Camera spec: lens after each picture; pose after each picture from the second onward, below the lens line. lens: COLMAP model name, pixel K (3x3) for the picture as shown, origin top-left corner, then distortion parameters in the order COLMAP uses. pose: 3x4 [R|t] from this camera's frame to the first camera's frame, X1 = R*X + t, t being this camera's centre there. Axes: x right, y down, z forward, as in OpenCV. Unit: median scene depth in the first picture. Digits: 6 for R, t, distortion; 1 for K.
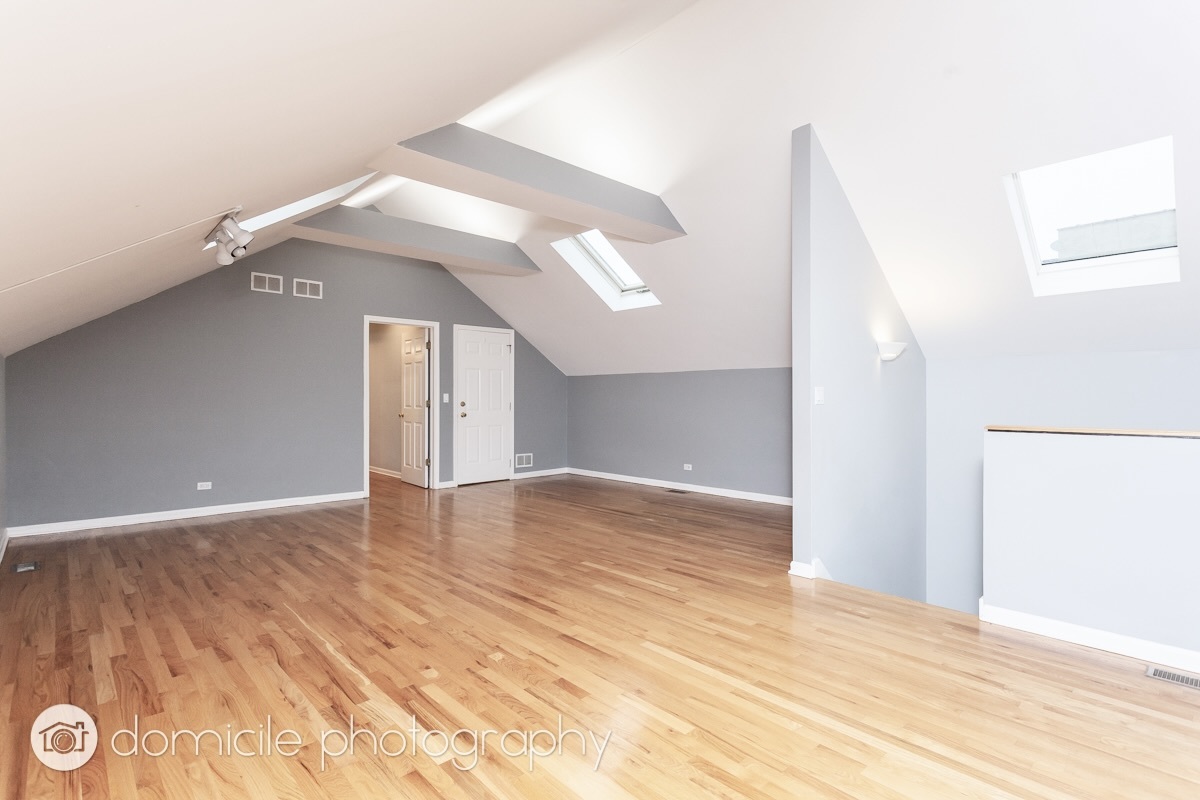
lens RADIAL K [[581.3, 0, 601.6], [0, 581.3, 398.8], [0, 0, 1]] dist [0.006454, 0.000352]
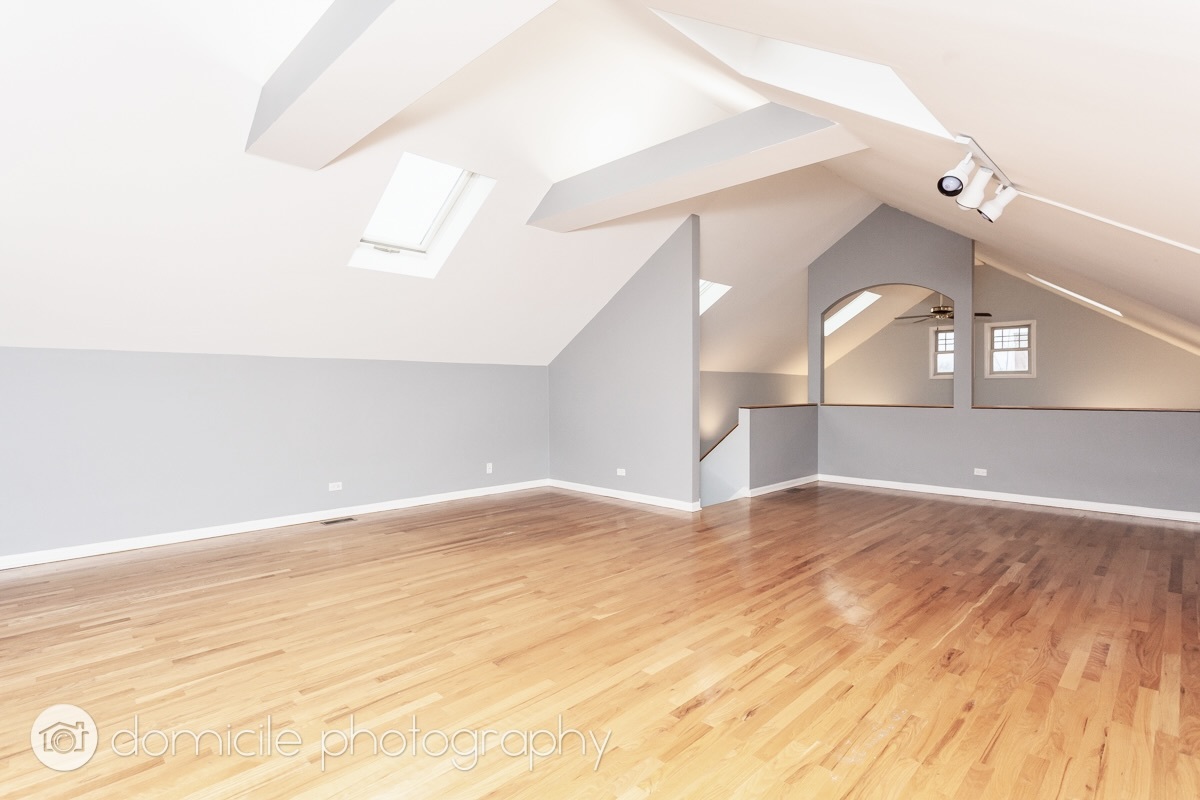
lens RADIAL K [[581.3, 0, 603.6], [0, 581.3, 399.2], [0, 0, 1]] dist [0.006454, 0.000352]
pose [[-0.034133, -0.021568, 0.999185, -1.624406], [0.002735, 0.999761, 0.021674, -0.029939], [-0.999414, 0.003473, -0.034066, 1.795974]]
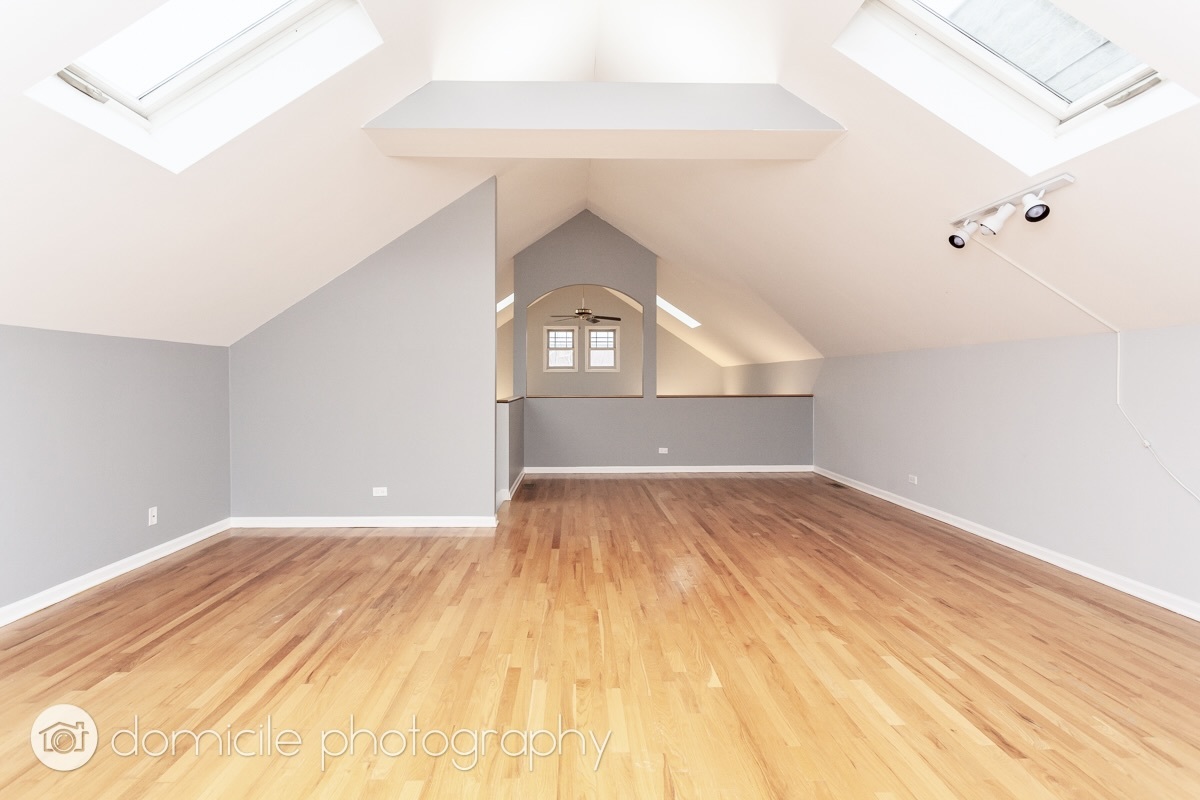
lens RADIAL K [[581.3, 0, 575.5], [0, 581.3, 376.2], [0, 0, 1]] dist [0.006454, 0.000352]
pose [[-0.736902, 0.002448, 0.675995, -0.923446], [-0.000495, 0.999991, -0.004162, -0.026992], [-0.675999, -0.003402, -0.736894, 2.539092]]
